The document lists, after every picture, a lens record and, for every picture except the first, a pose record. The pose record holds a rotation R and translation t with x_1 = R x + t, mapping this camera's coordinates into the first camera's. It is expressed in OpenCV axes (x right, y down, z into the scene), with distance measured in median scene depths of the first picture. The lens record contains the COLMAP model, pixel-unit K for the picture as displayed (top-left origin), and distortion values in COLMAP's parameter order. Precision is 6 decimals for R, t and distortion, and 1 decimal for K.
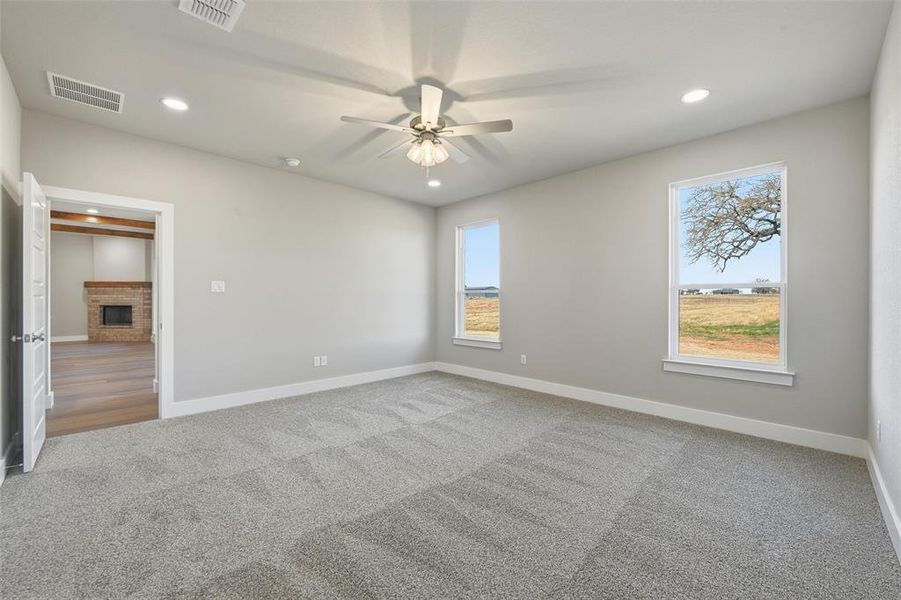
lens RADIAL K [[361.8, 0, 447.8], [0, 361.8, 303.2], [0, 0, 1]] dist [-0.006789, -0.000874]
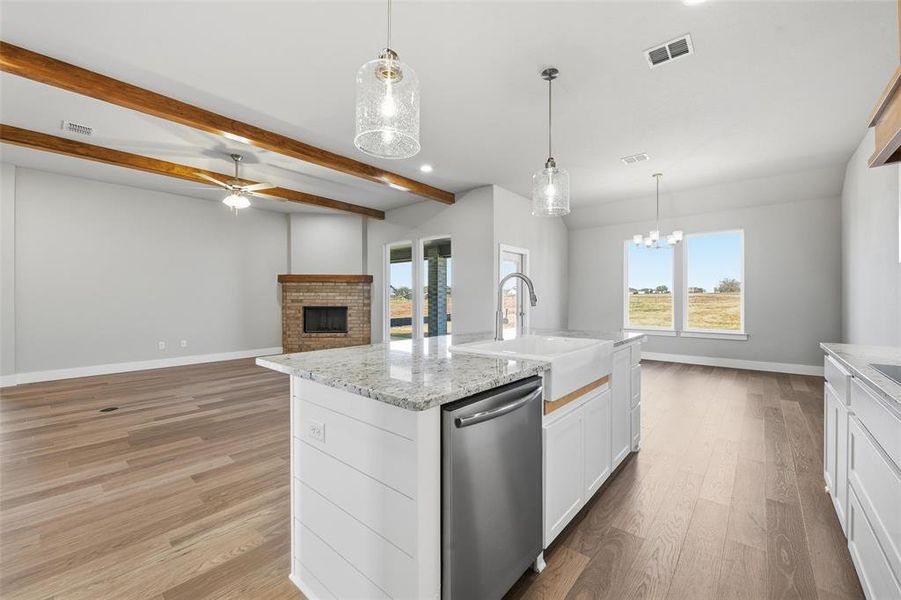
lens RADIAL K [[361.8, 0, 454.0], [0, 361.8, 297.8], [0, 0, 1]] dist [-0.006789, -0.000874]
pose [[0.996623, -0.001347, 0.082100, -0.715987], [0.002179, 0.999947, -0.010046, -0.004274], [-0.082082, 0.010191, 0.996573, 0.227207]]
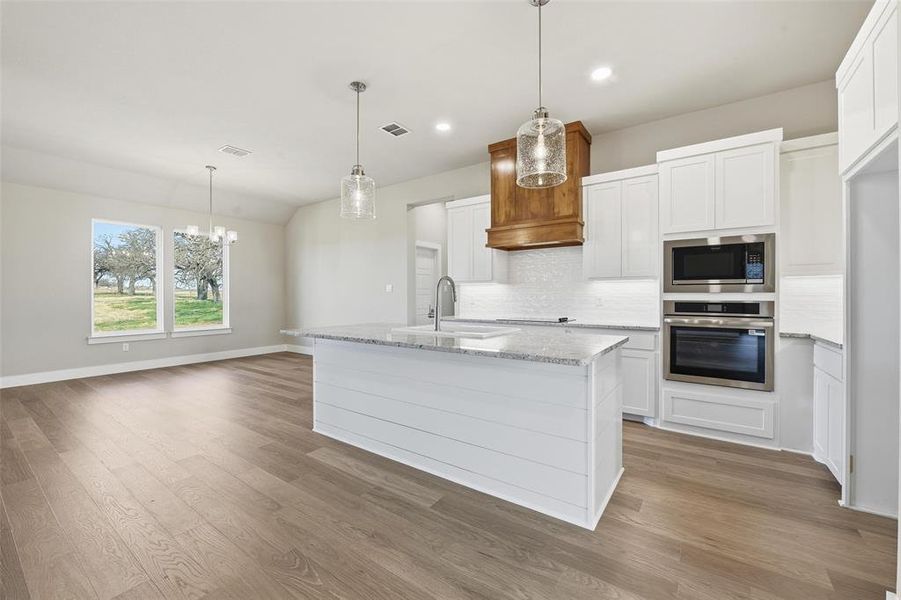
lens RADIAL K [[361.8, 0, 456.1], [0, 361.8, 297.0], [0, 0, 1]] dist [-0.006789, -0.000874]
pose [[-0.184429, -0.002988, 0.982841, -0.934429], [0.009968, 0.999938, 0.004911, -0.006493], [-0.982795, 0.010703, -0.184388, 0.481377]]
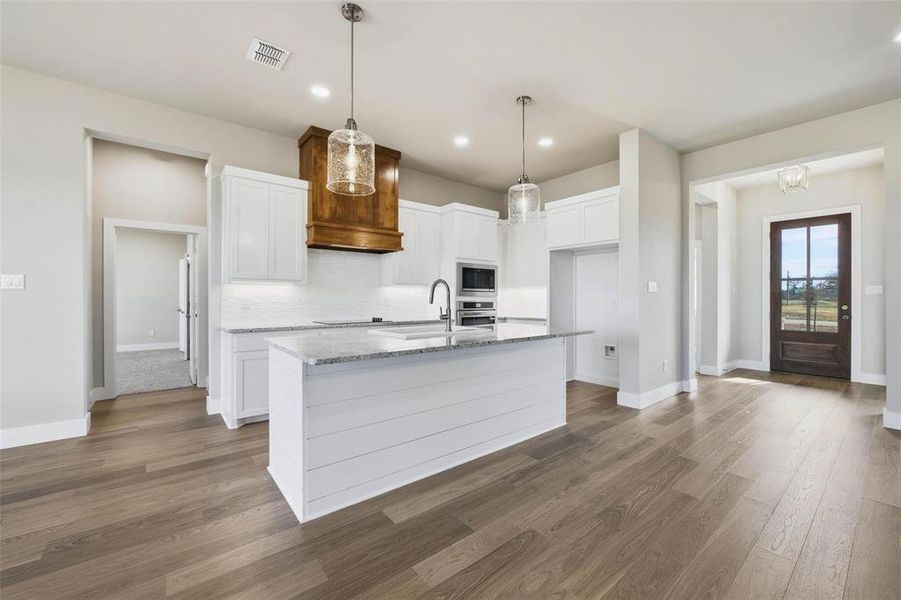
lens RADIAL K [[361.8, 0, 453.9], [0, 361.8, 297.6], [0, 0, 1]] dist [-0.006789, -0.000874]
pose [[-0.995178, -0.000585, 0.098083, -0.702100], [0.000188, 0.999969, 0.007871, -0.008648], [-0.098085, 0.007852, -0.995147, 0.722935]]
